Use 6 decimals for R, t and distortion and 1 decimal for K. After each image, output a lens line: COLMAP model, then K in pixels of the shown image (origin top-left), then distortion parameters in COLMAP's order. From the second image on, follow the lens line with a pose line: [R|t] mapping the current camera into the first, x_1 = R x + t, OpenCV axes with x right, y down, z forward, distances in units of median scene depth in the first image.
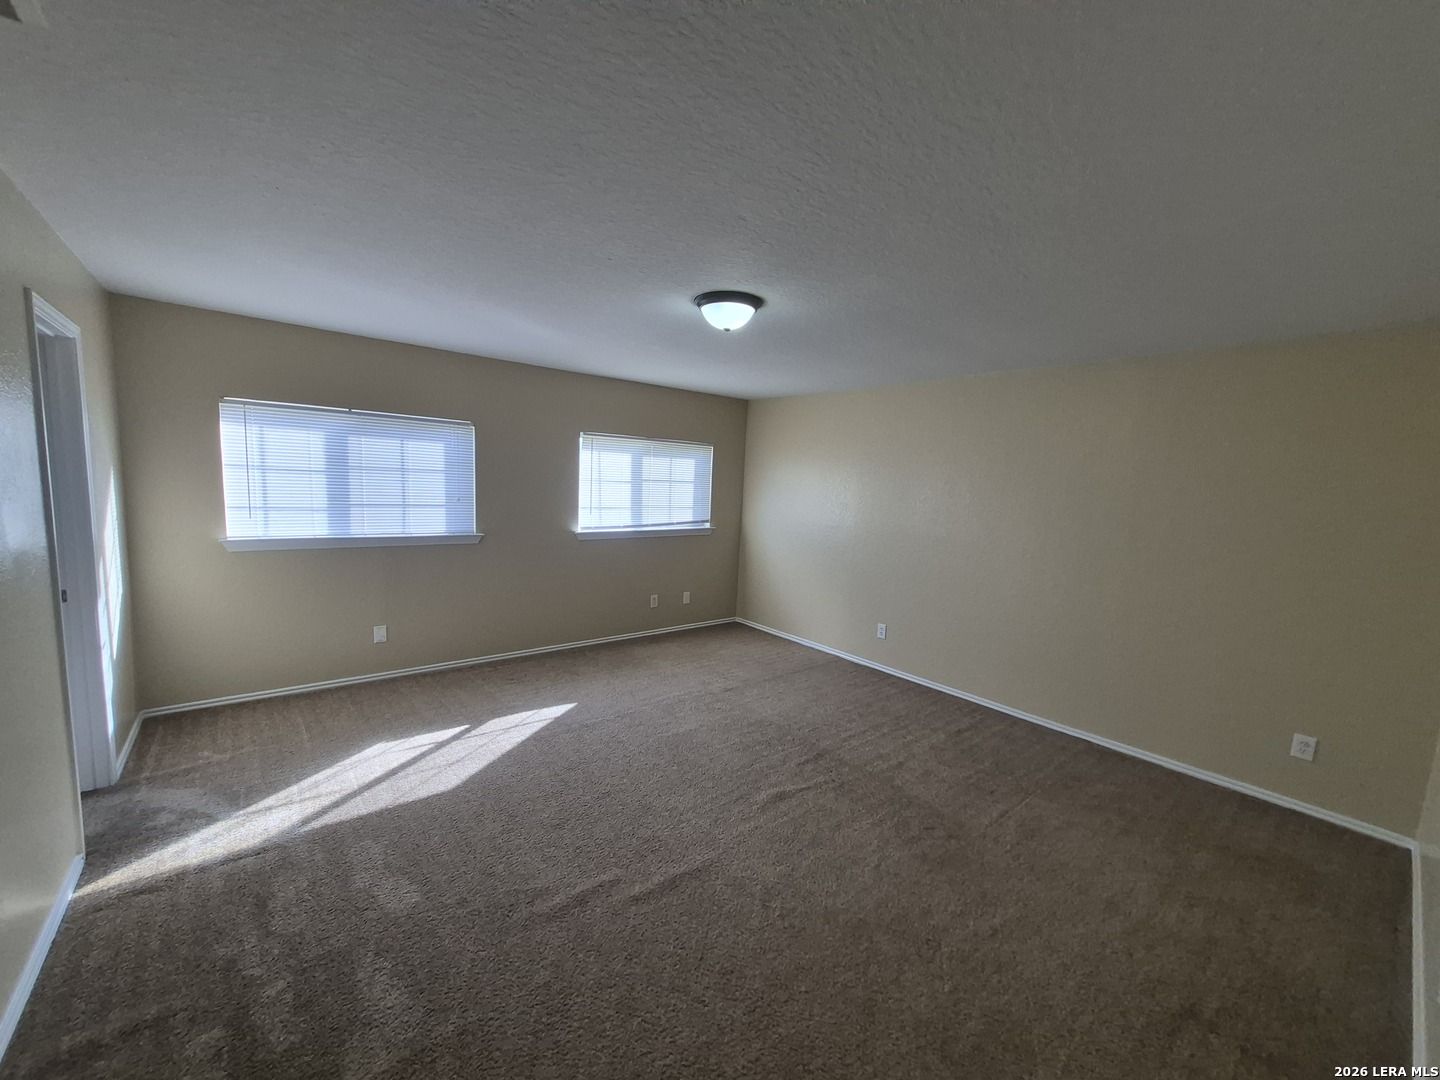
lens RADIAL K [[566.7, 0, 710.1], [0, 566.7, 552.8], [0, 0, 1]] dist [0.004334, -0.000155]
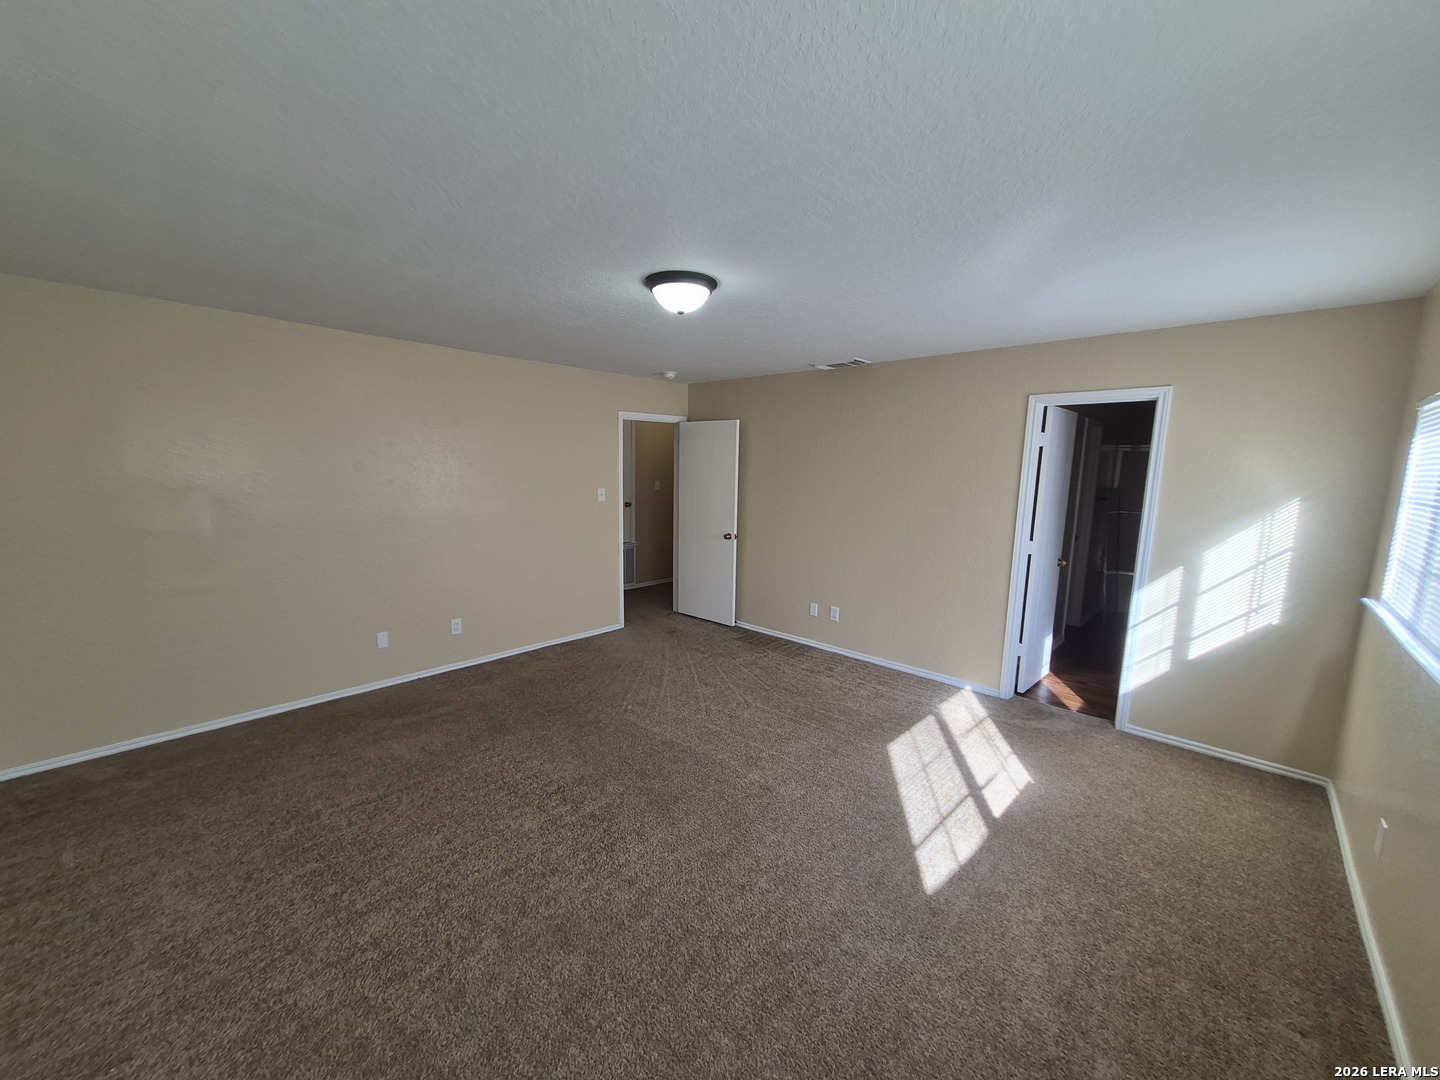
lens RADIAL K [[563.3, 0, 709.9], [0, 563.3, 541.9], [0, 0, 1]] dist [0.008114, -0.004151]
pose [[-0.988818, -0.051361, -0.140005, 0.060370], [-0.085887, 0.963622, 0.253093, -0.170154], [0.121913, 0.262287, -0.957258, 1.323181]]
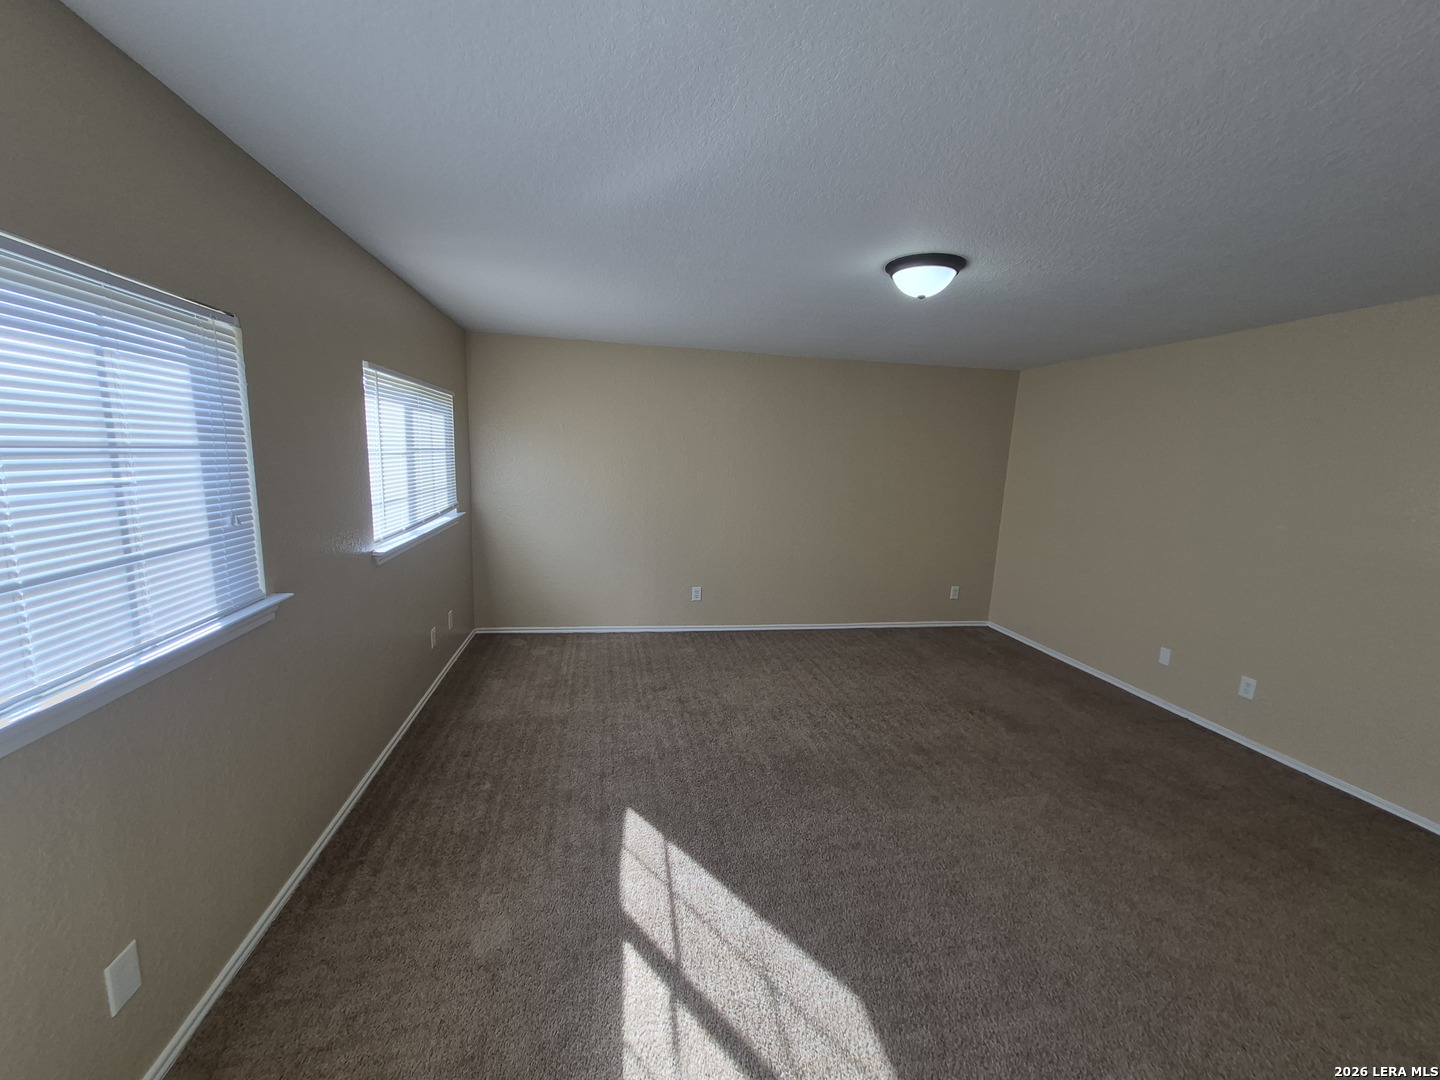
lens RADIAL K [[566.7, 0, 710.1], [0, 566.7, 552.8], [0, 0, 1]] dist [0.004334, -0.000155]
pose [[0.488958, -0.182624, 0.852977, -0.647660], [0.105250, 0.983047, 0.150139, -0.101636], [-0.865935, 0.016364, 0.499889, 0.558665]]
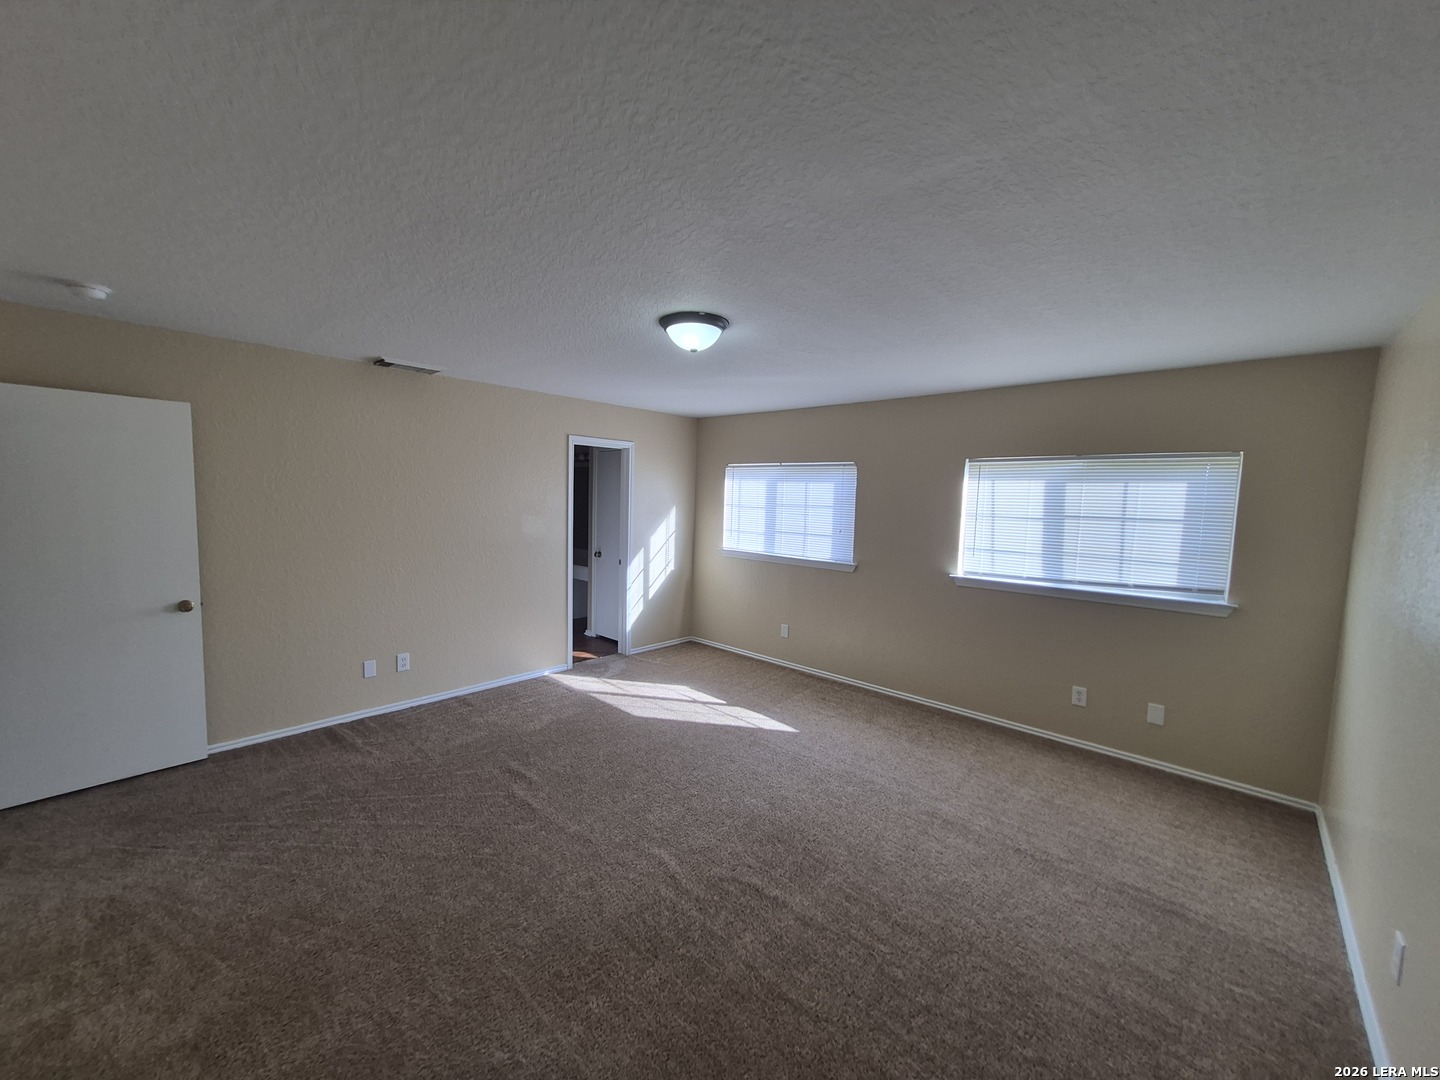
lens RADIAL K [[563.3, 0, 709.9], [0, 563.3, 541.9], [0, 0, 1]] dist [0.008114, -0.004151]
pose [[0.139836, 0.035647, -0.989533, 0.670809], [-0.152100, 0.988264, 0.014108, -0.051500], [0.978423, 0.148535, 0.143617, 0.615348]]
